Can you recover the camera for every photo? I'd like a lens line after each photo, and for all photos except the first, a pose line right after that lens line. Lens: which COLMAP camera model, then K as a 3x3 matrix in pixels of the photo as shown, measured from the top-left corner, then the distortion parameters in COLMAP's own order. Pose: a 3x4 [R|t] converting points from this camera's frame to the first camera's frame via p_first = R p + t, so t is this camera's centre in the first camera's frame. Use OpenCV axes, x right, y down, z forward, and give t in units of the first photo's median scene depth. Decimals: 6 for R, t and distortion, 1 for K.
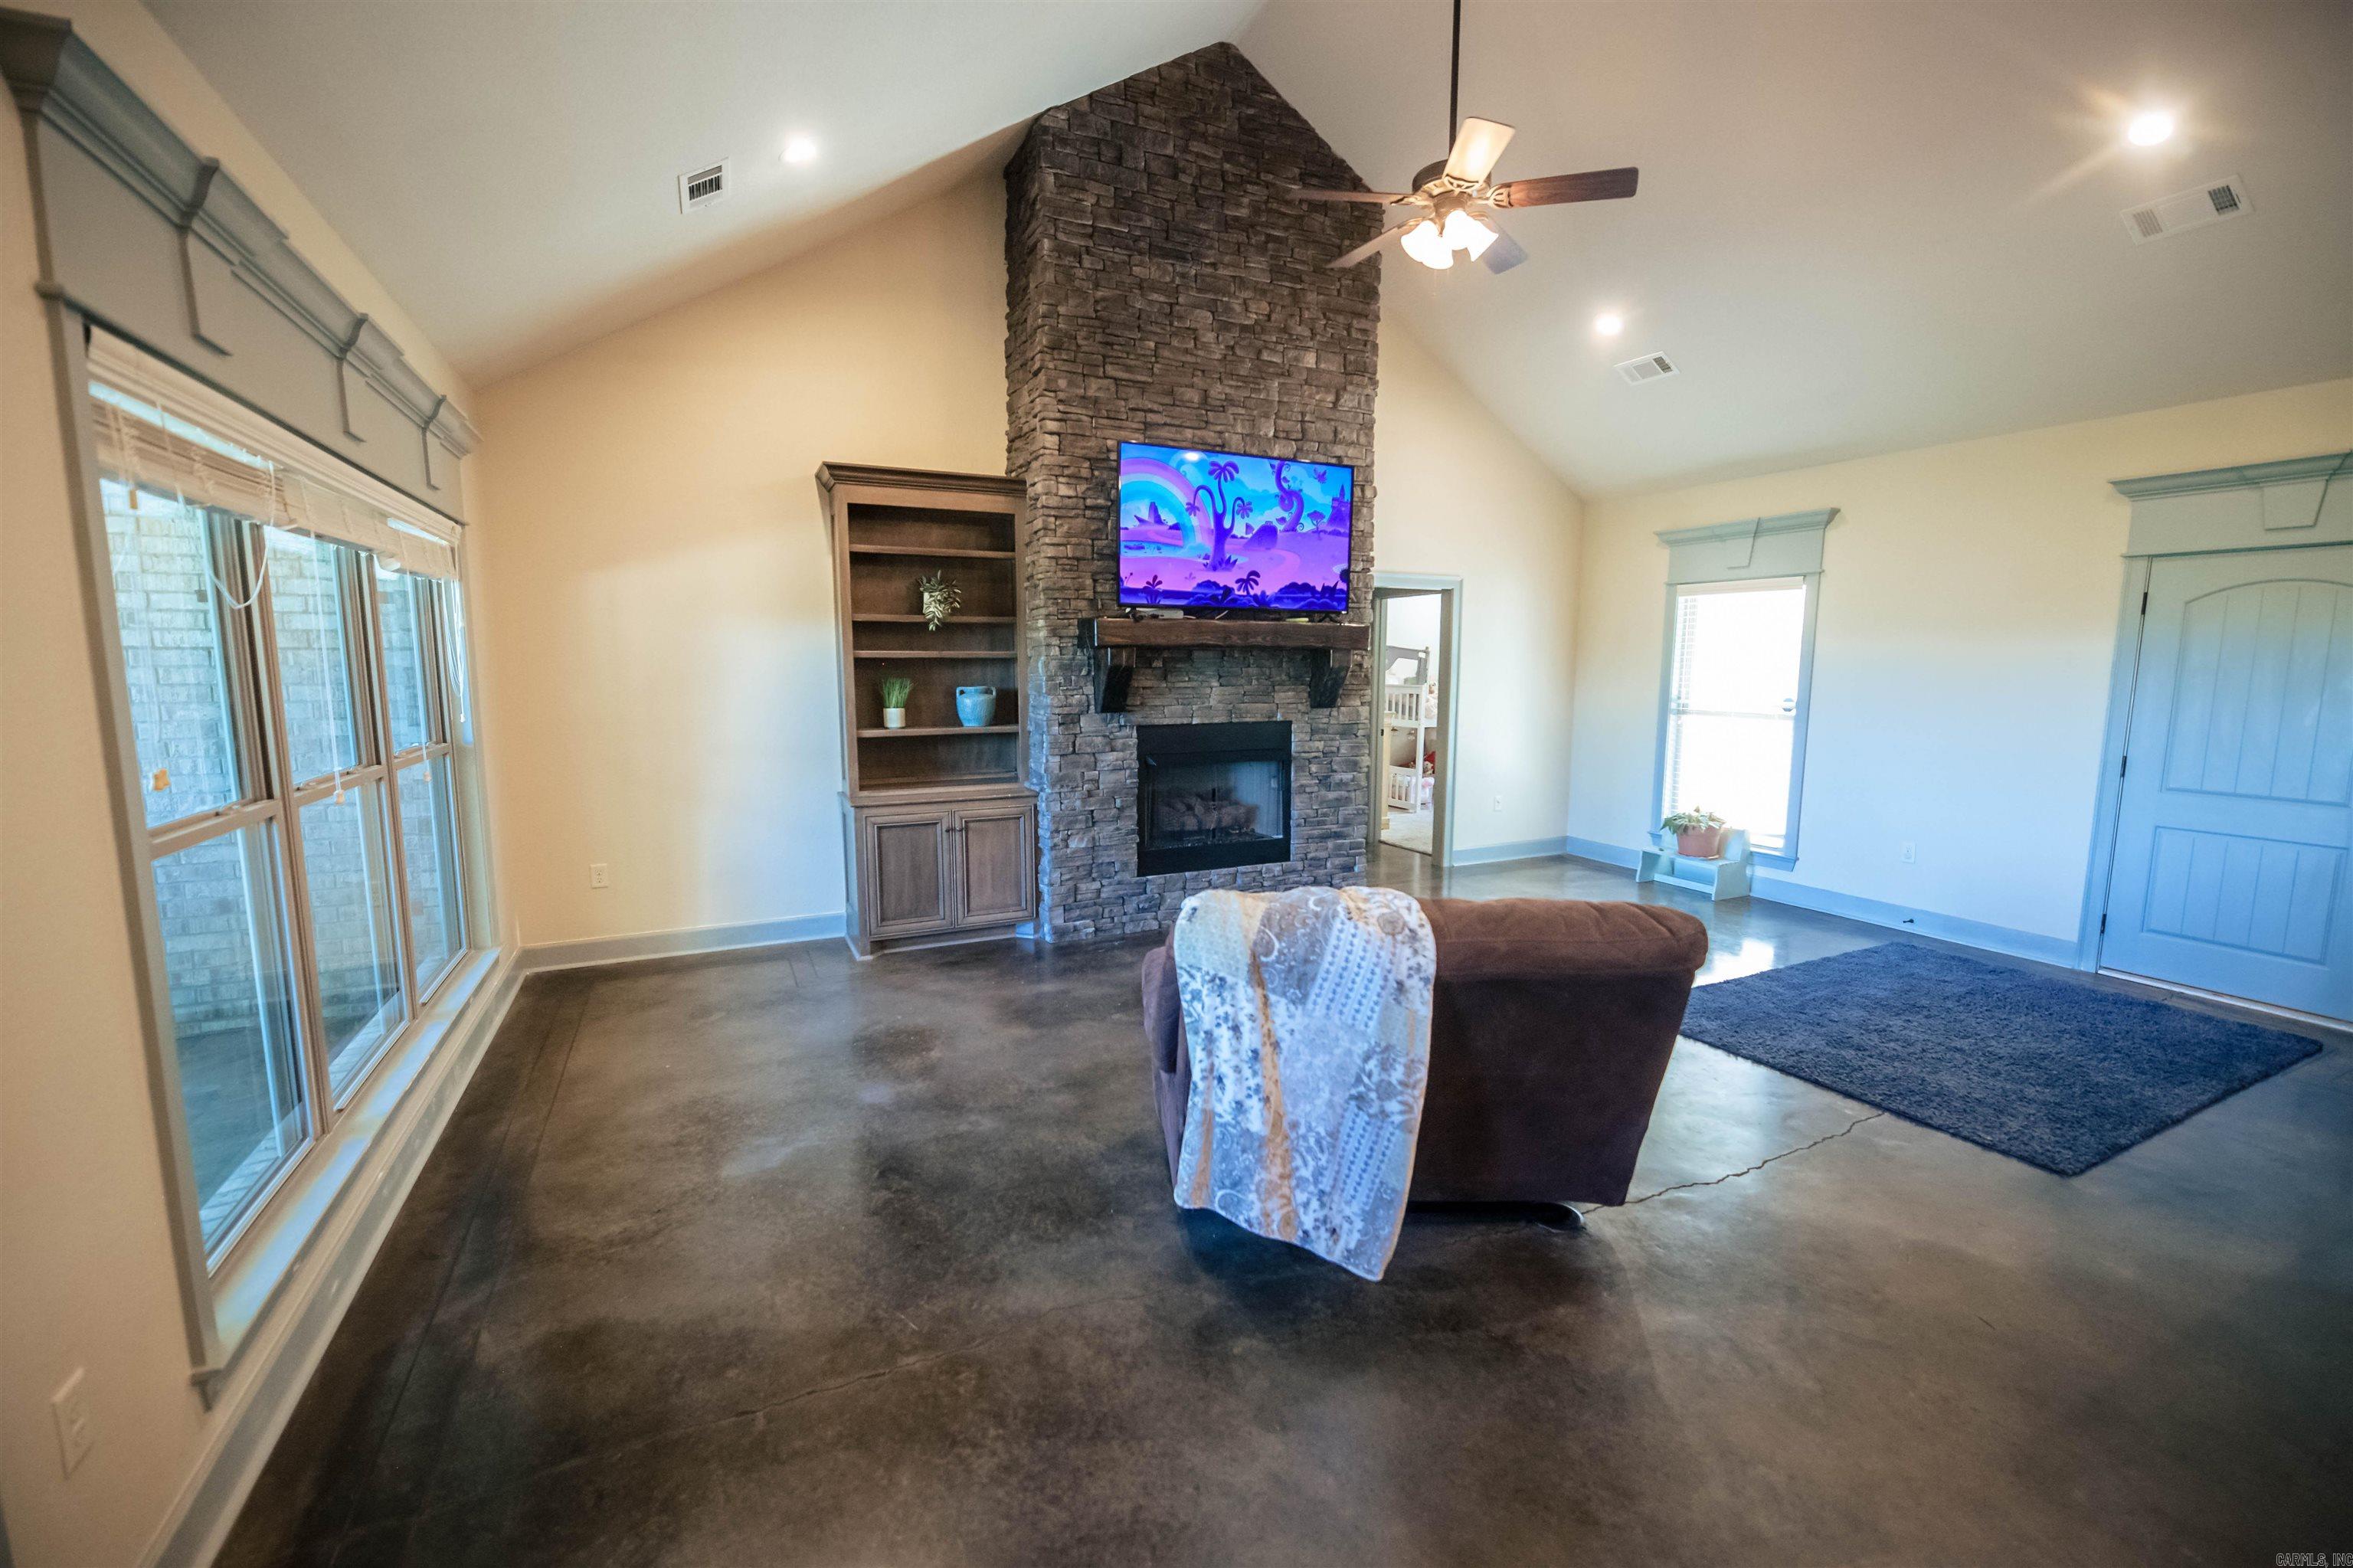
lens RADIAL K [[981.8, 0, 1182.7], [0, 981.8, 784.1], [0, 0, 1]] dist [-0.003694, -0.000224]
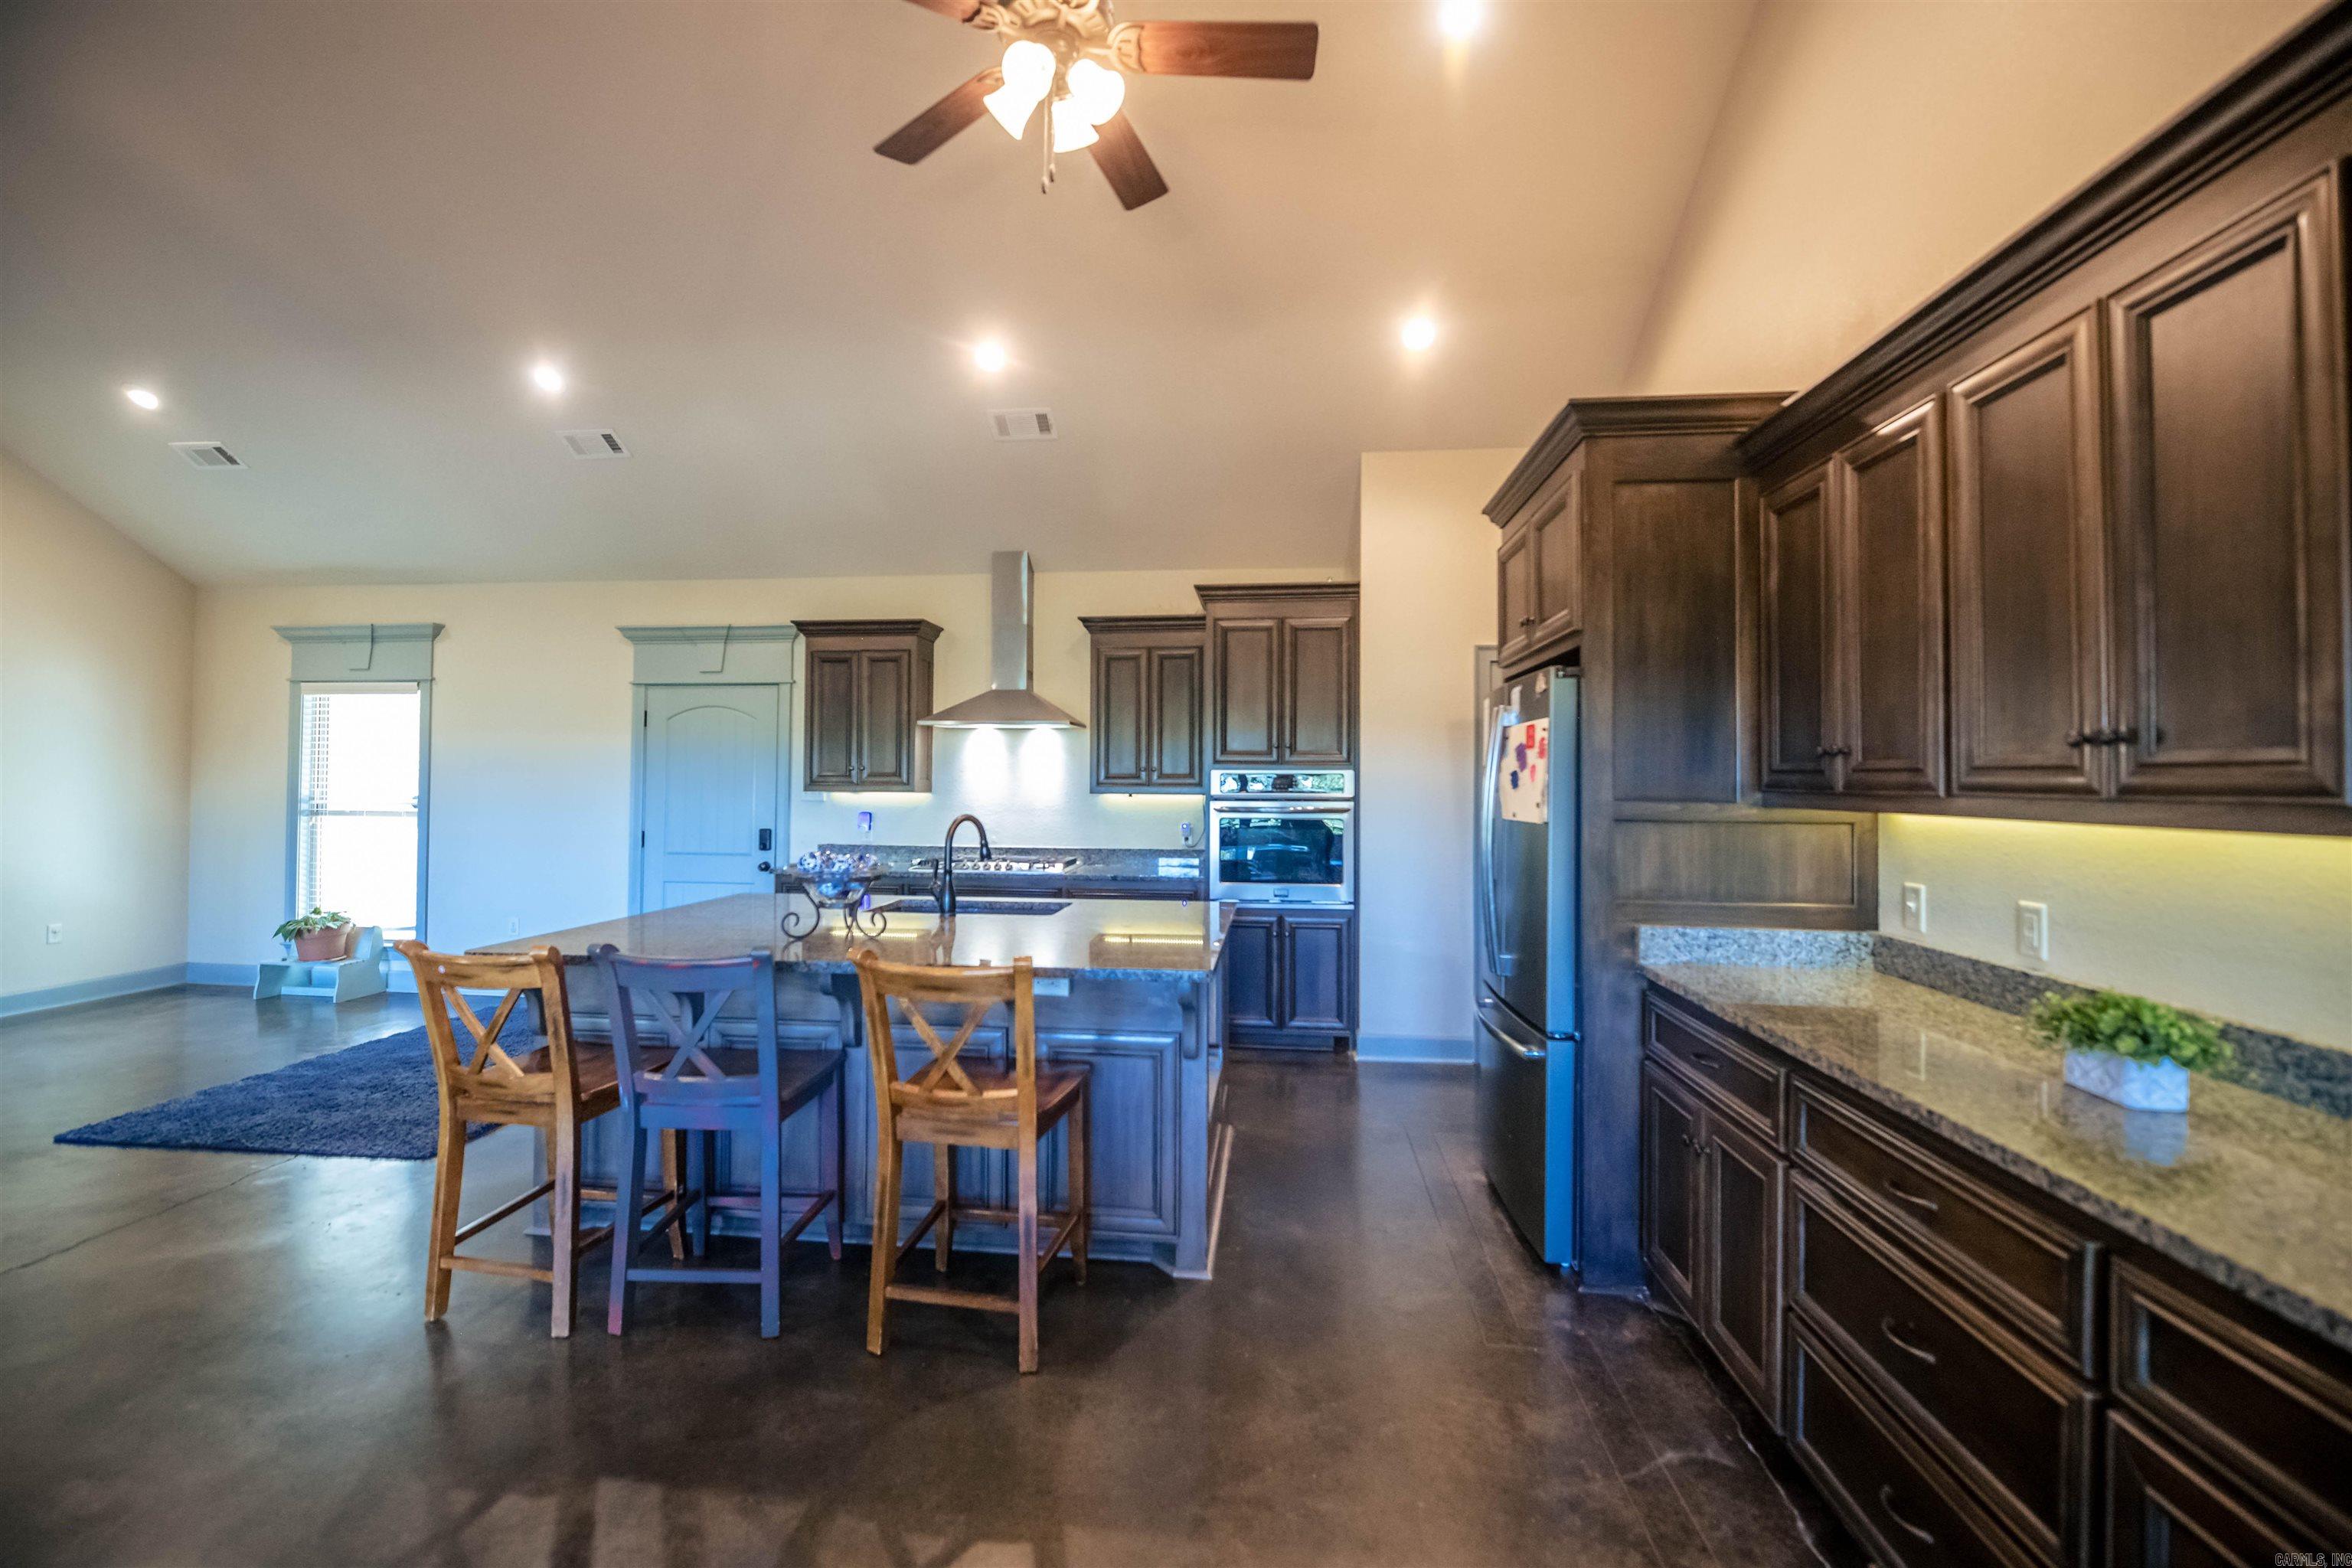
lens RADIAL K [[981.0, 0, 1156.1], [0, 981.0, 767.1], [0, 0, 1]] dist [-0.001939, -0.000176]
pose [[0.546191, 0.012363, 0.837570, 0.194550], [0.101265, 0.991583, -0.080672, 0.054842], [-0.831518, 0.128878, 0.540342, -0.271954]]
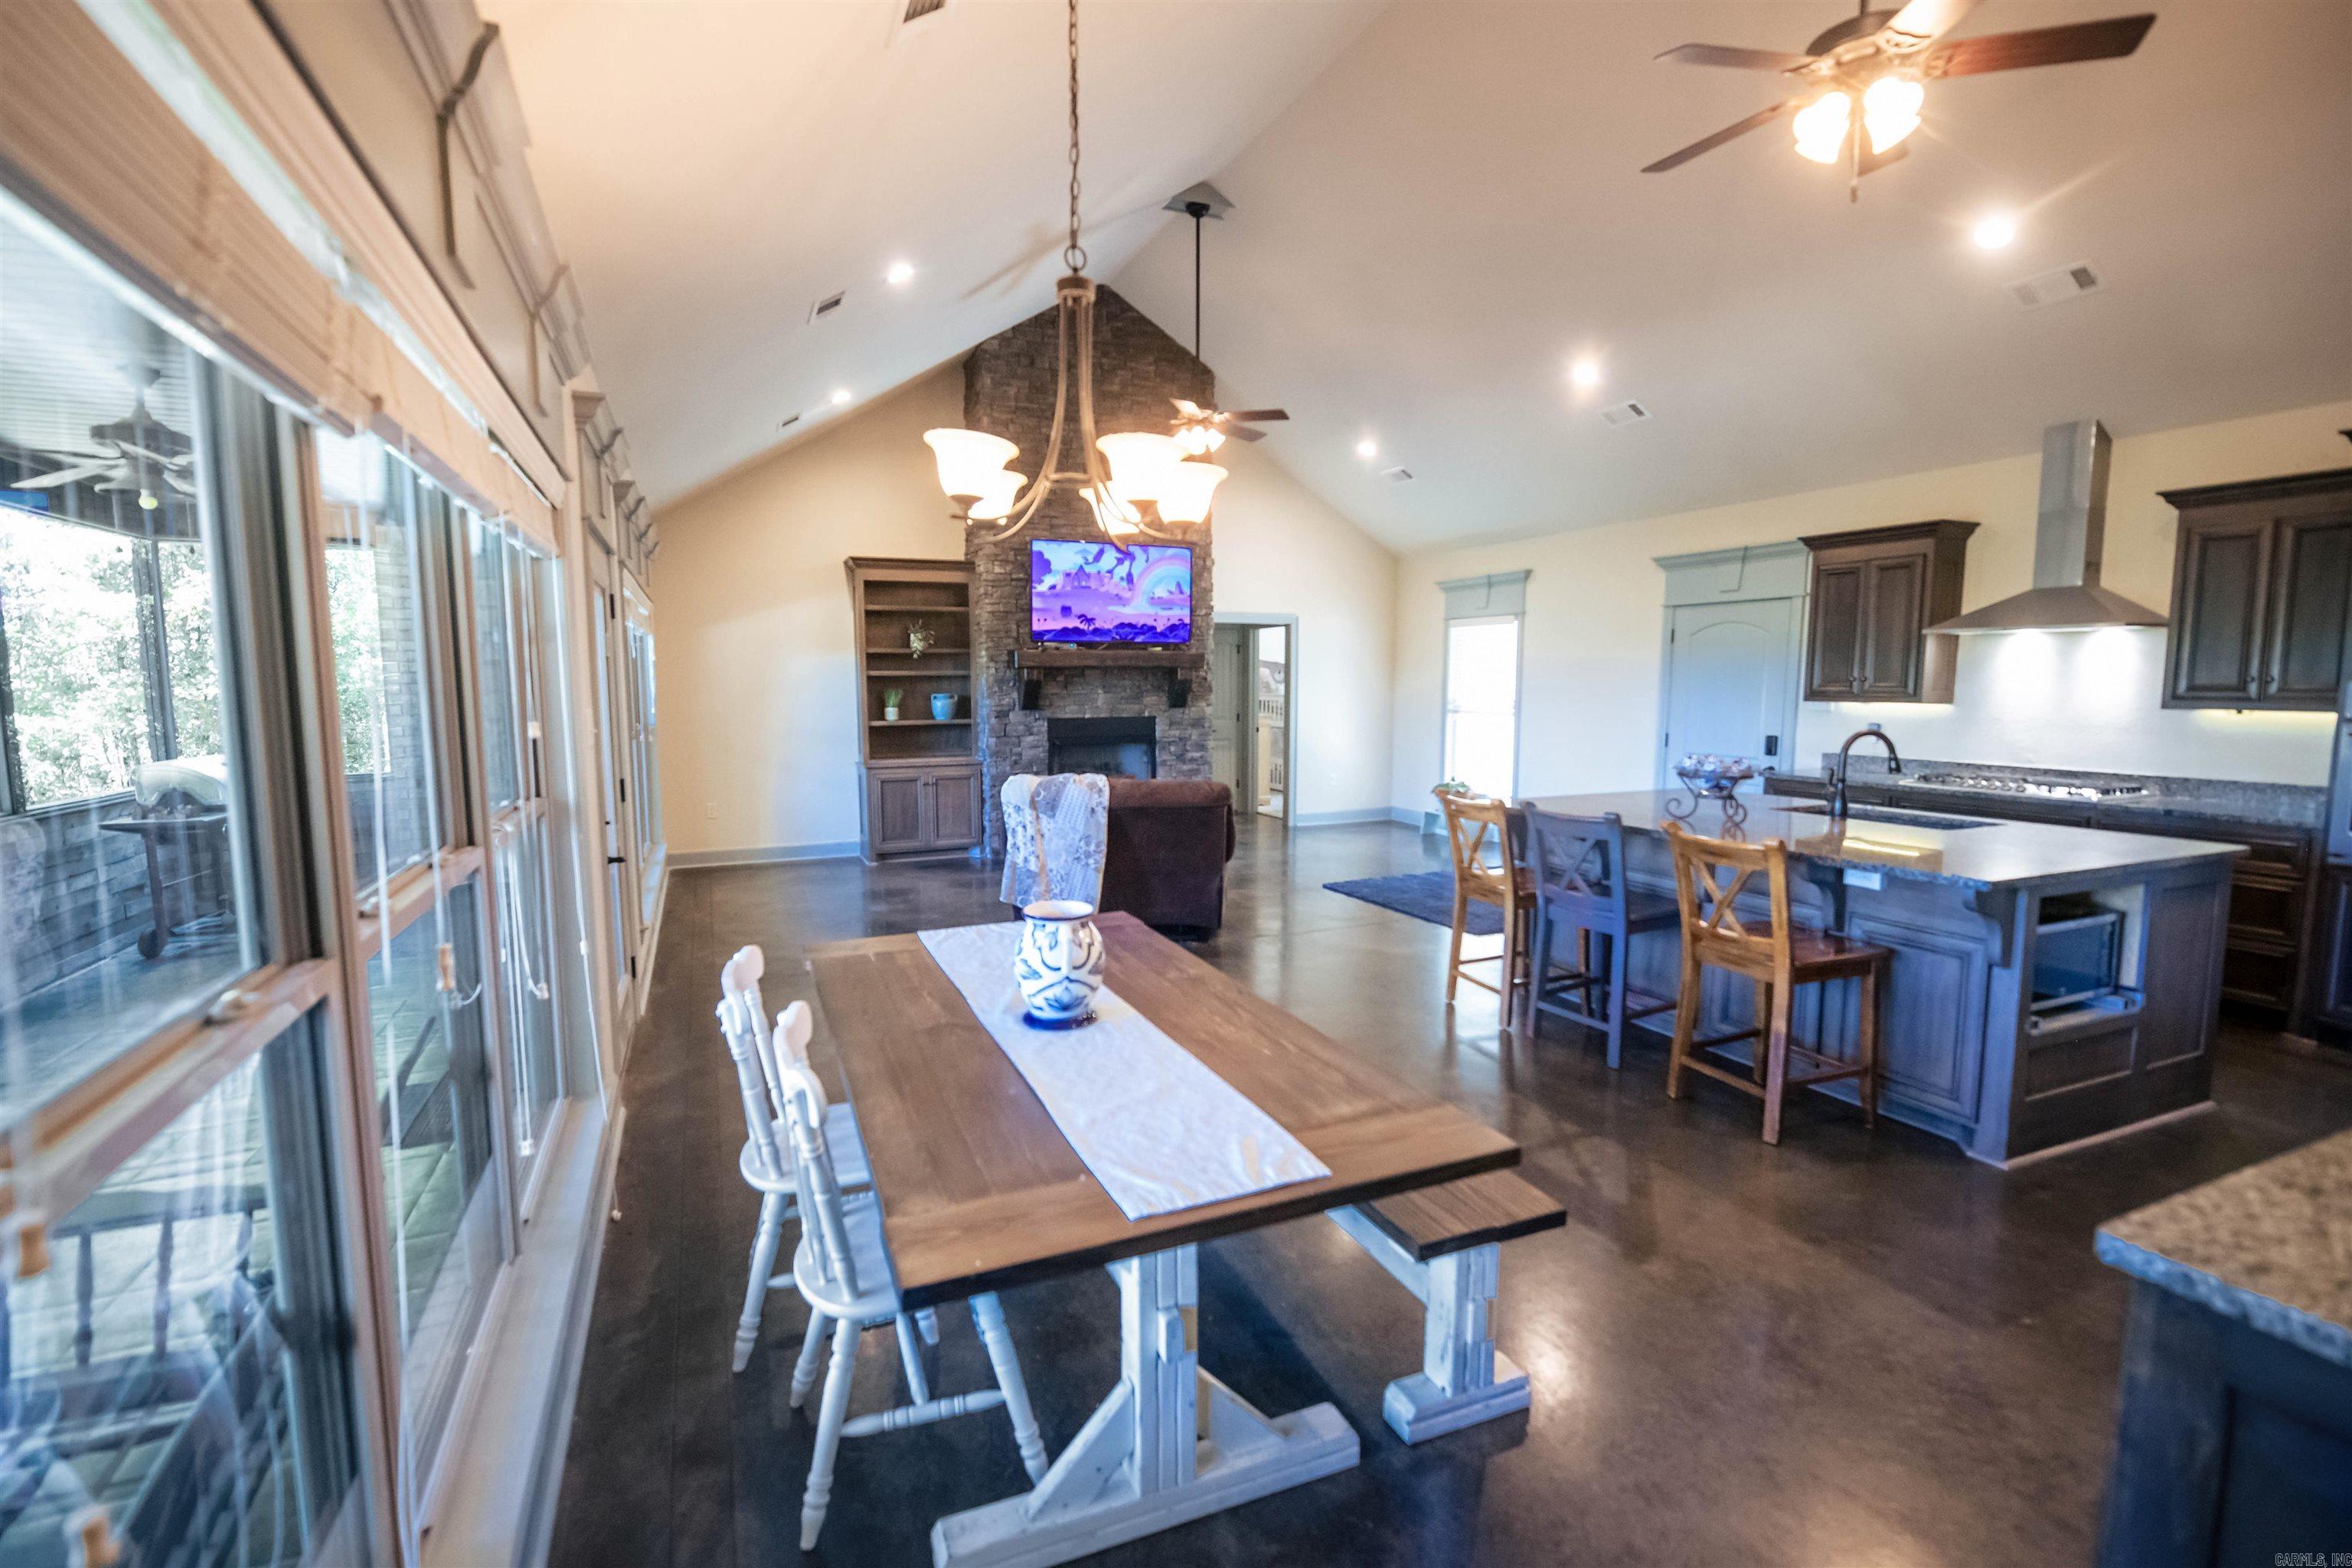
lens RADIAL K [[1031.1, 0, 1139.6], [0, 1031.1, 782.8], [0, 0, 1]] dist [-0.003412, -0.000732]
pose [[0.998339, -0.000544, -0.057603, 0.188179], [-0.000810, 0.999724, -0.023487, 0.077551], [0.057600, 0.023495, 0.998063, -0.592633]]
